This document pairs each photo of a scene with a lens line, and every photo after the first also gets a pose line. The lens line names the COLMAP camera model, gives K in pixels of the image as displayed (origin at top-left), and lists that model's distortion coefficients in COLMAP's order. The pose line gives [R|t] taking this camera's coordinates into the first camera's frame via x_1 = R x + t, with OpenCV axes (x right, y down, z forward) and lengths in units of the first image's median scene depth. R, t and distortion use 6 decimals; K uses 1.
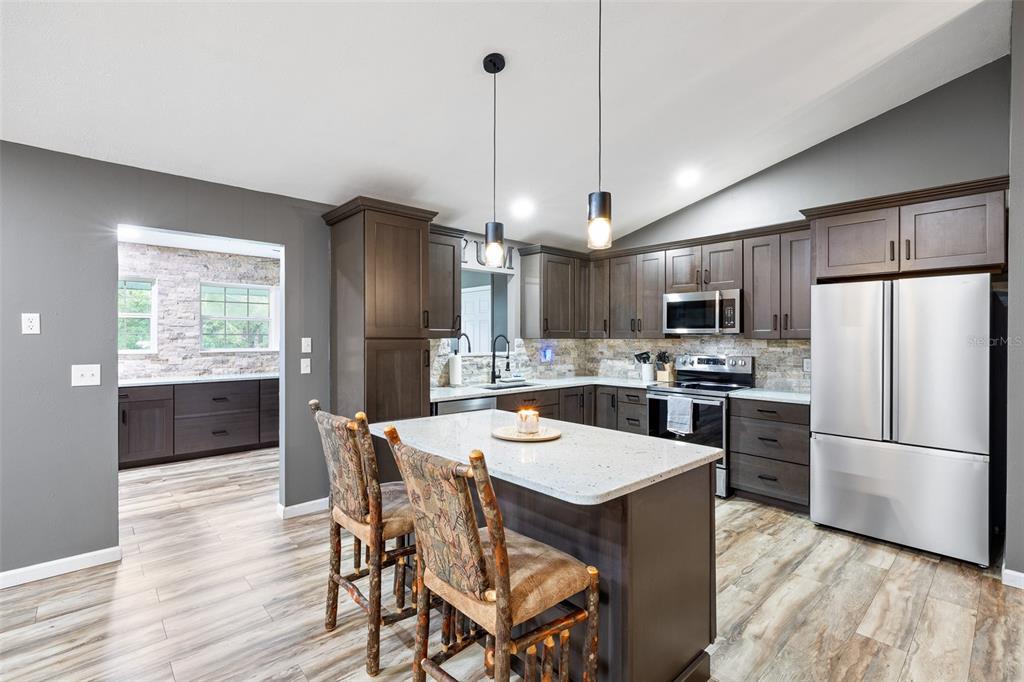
lens RADIAL K [[464.1, 0, 515.5], [0, 464.1, 338.5], [0, 0, 1]] dist [-0.002674, 0.000687]
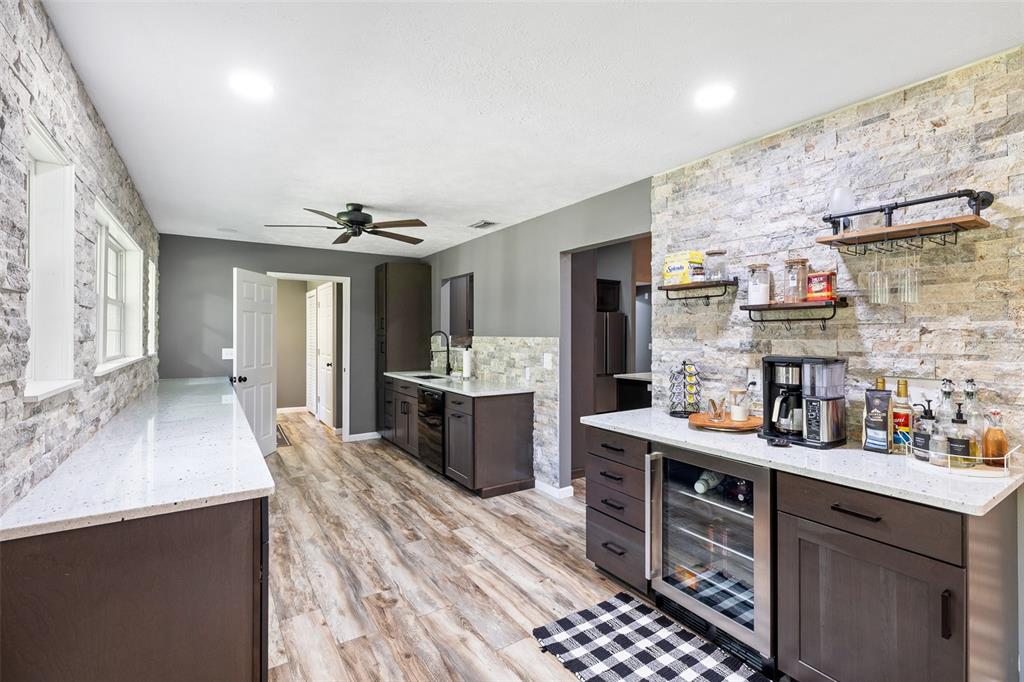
lens RADIAL K [[464.1, 0, 518.1], [0, 464.1, 334.4], [0, 0, 1]] dist [-0.002674, 0.000687]
pose [[0.154775, -0.002957, 0.987945, -1.165753], [0.003524, 0.999991, 0.002441, -0.006206], [-0.987943, 0.003104, 0.154784, 0.679067]]
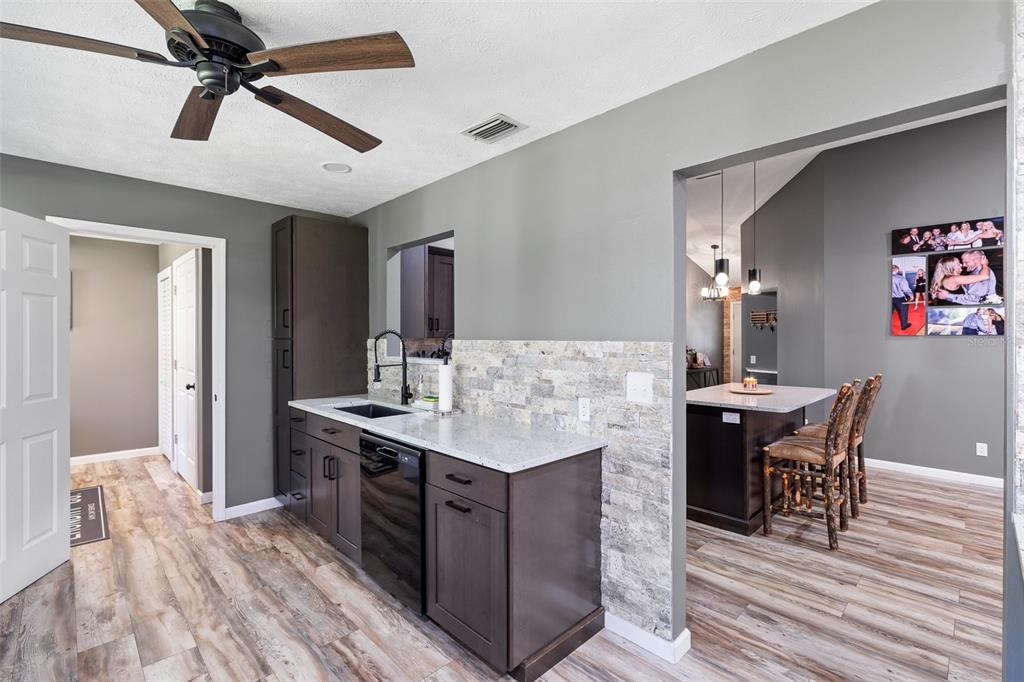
lens RADIAL K [[464.1, 0, 517.3], [0, 464.1, 337.5], [0, 0, 1]] dist [-0.002674, 0.000687]
pose [[-0.036999, -0.004722, 0.999304, -0.763504], [0.004827, 0.999976, 0.004904, -0.005043], [-0.999304, 0.005005, -0.036975, 0.880305]]
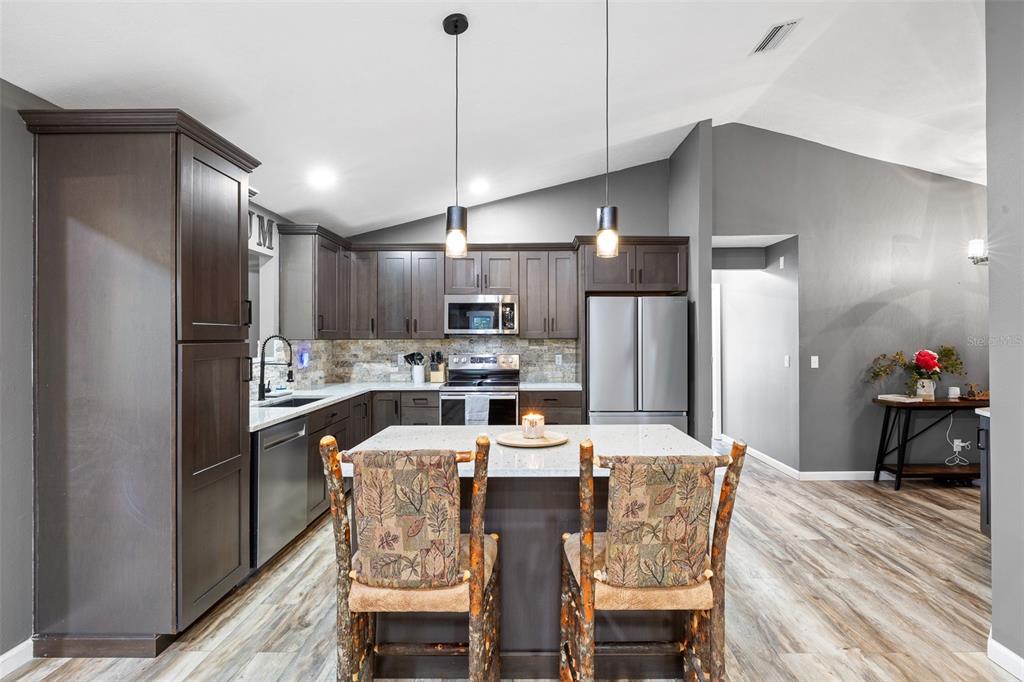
lens RADIAL K [[496.5, 0, 513.0], [0, 496.5, 335.6], [0, 0, 1]] dist [-0.020309, -0.000605]
pose [[0.684904, -0.000709, 0.728633, -0.351635], [0.005575, 0.999975, -0.004268, -0.001618], [-0.728612, 0.006985, 0.684891, 0.157205]]
